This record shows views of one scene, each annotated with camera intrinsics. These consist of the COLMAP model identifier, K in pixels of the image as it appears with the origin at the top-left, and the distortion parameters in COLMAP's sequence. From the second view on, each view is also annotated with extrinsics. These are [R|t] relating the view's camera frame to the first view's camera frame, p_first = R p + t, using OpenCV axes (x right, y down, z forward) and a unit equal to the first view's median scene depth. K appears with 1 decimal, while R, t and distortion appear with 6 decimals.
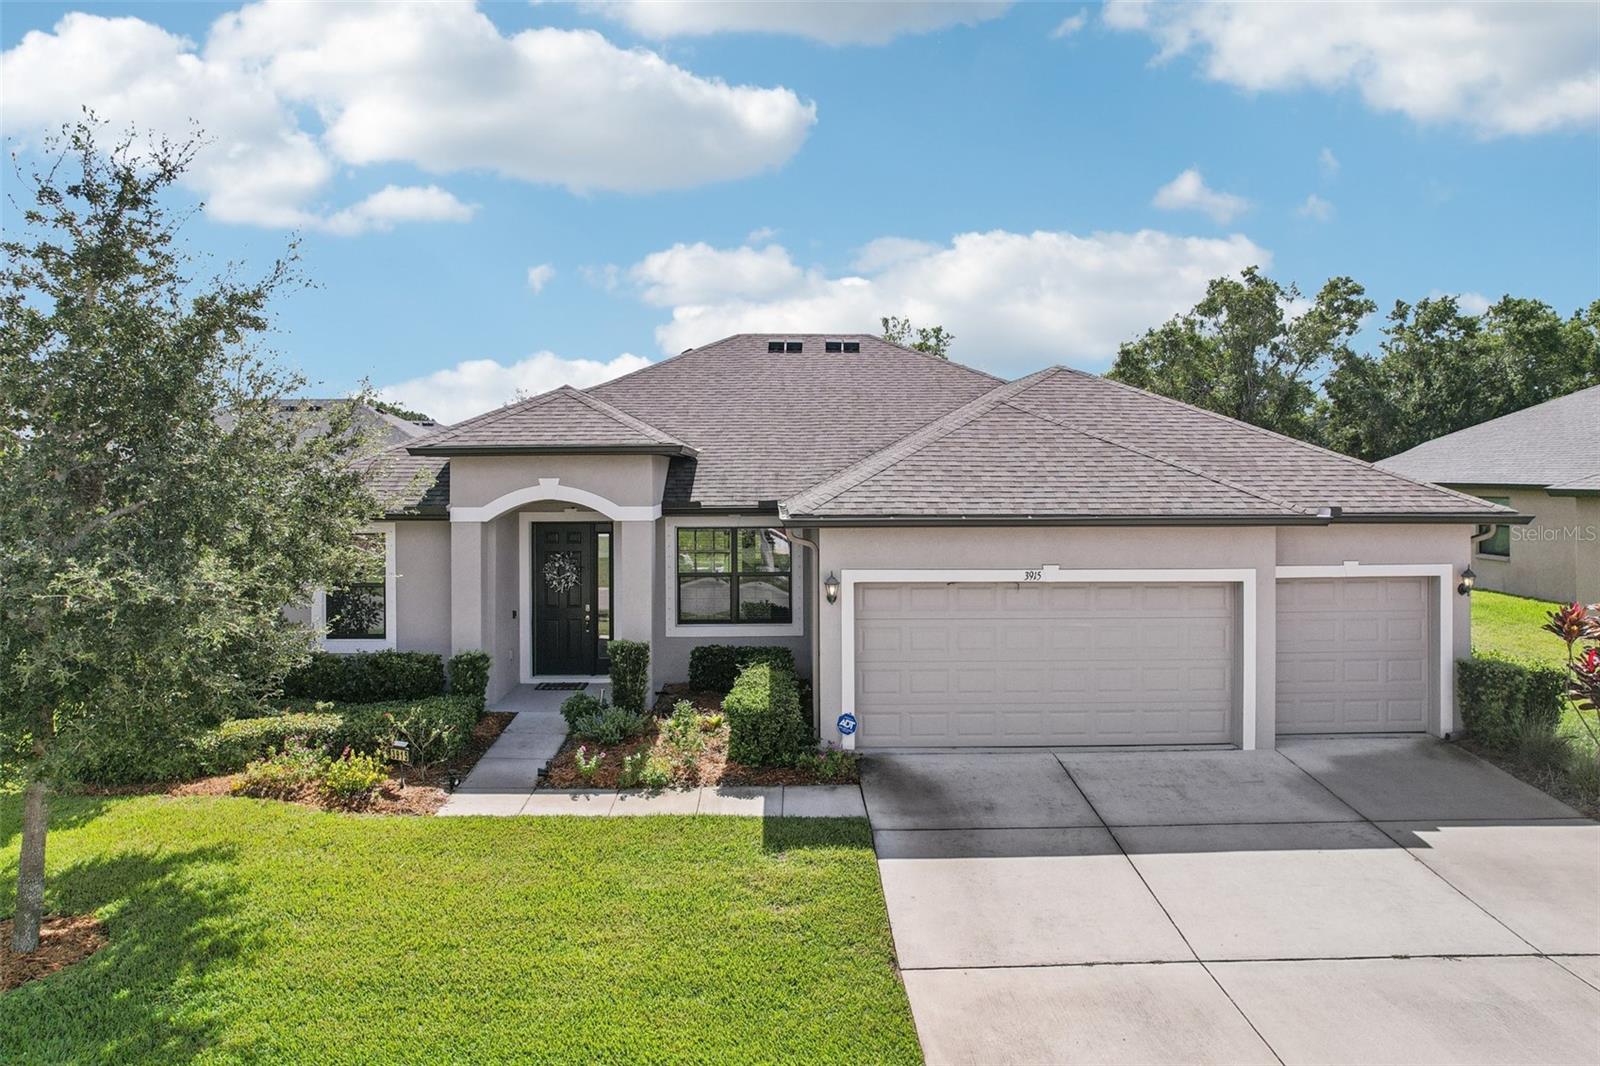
lens RADIAL K [[1050.6, 0, 799.6], [0, 1050.6, 507.5], [0, 0, 1]] dist [-0.085303, 0.084294]
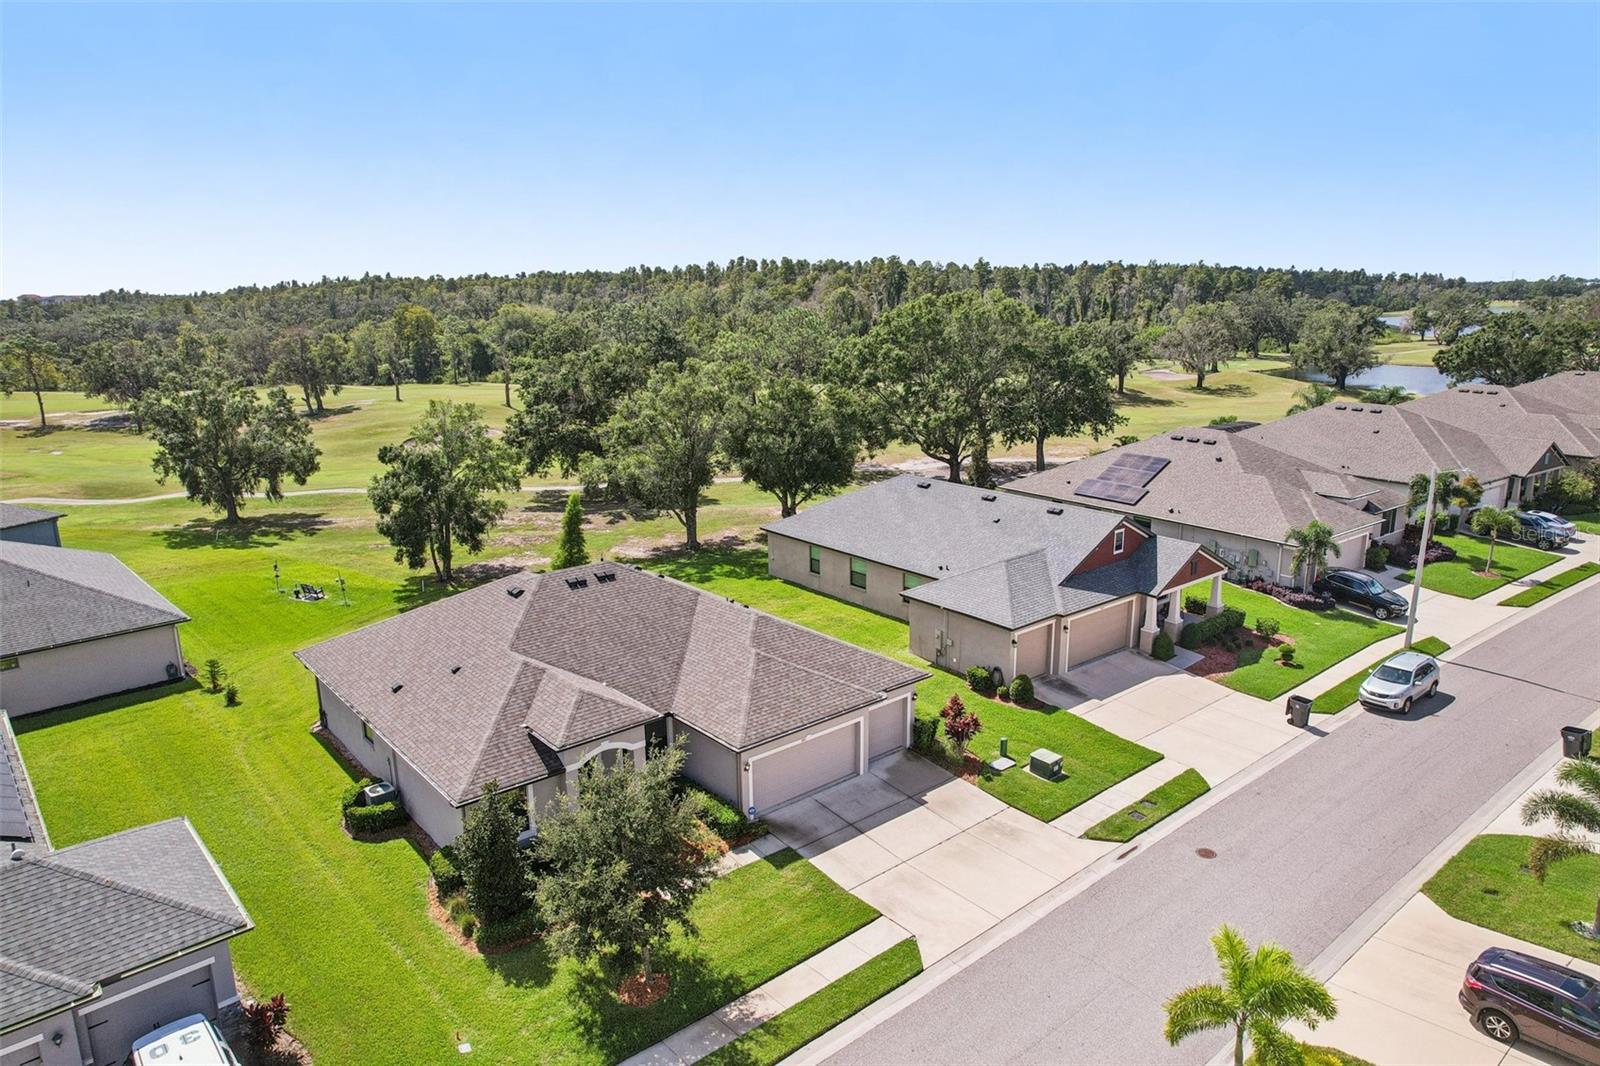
lens RADIAL K [[1050.6, 0, 799.6], [0, 1050.6, 507.5], [0, 0, 1]] dist [-0.085303, 0.084294]
pose [[0.778894, -0.152719, 0.608277, -1.388184], [0.035176, 0.979010, 0.200756, -1.105196], [-0.626168, -0.134971, 0.767917, -1.057566]]
